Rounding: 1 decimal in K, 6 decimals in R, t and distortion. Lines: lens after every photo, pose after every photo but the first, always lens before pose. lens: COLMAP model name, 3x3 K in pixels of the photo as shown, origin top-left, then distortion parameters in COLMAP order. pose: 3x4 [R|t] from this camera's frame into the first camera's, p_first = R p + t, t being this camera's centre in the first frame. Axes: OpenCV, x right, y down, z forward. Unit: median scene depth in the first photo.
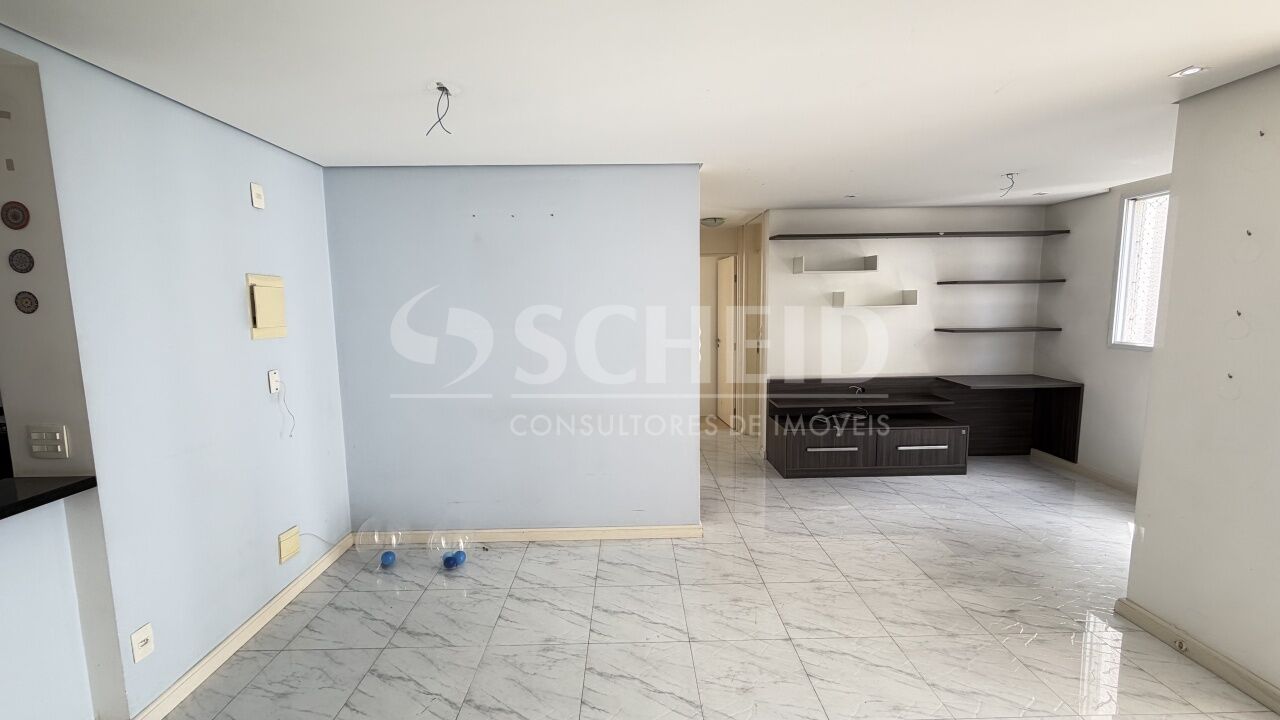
lens RADIAL K [[512.2, 0, 639.3], [0, 512.2, 359.4], [0, 0, 1]] dist [0.002329, -0.000625]
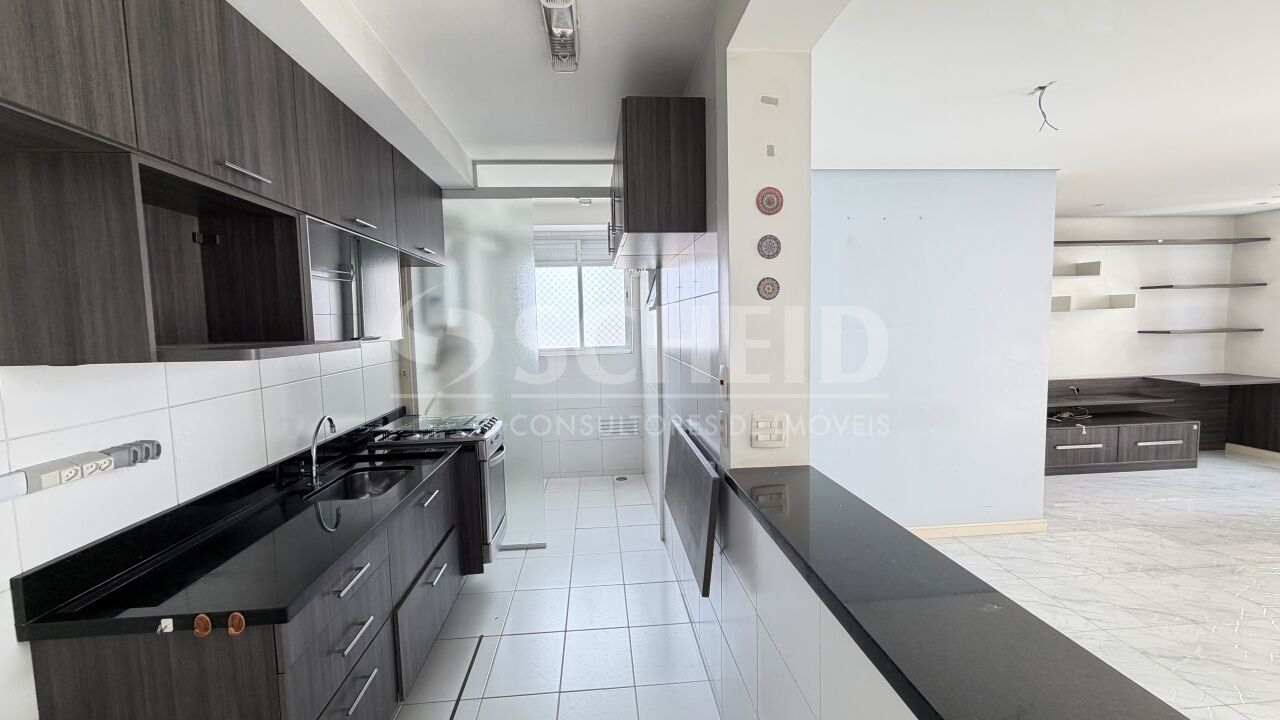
lens RADIAL K [[512.2, 0, 636.0], [0, 512.2, 360.2], [0, 0, 1]] dist [0.002329, -0.000625]
pose [[0.997984, -0.014216, 0.061856, -0.553550], [0.016395, 0.999258, -0.034853, 0.021076], [-0.061315, 0.035797, 0.997476, 0.012751]]
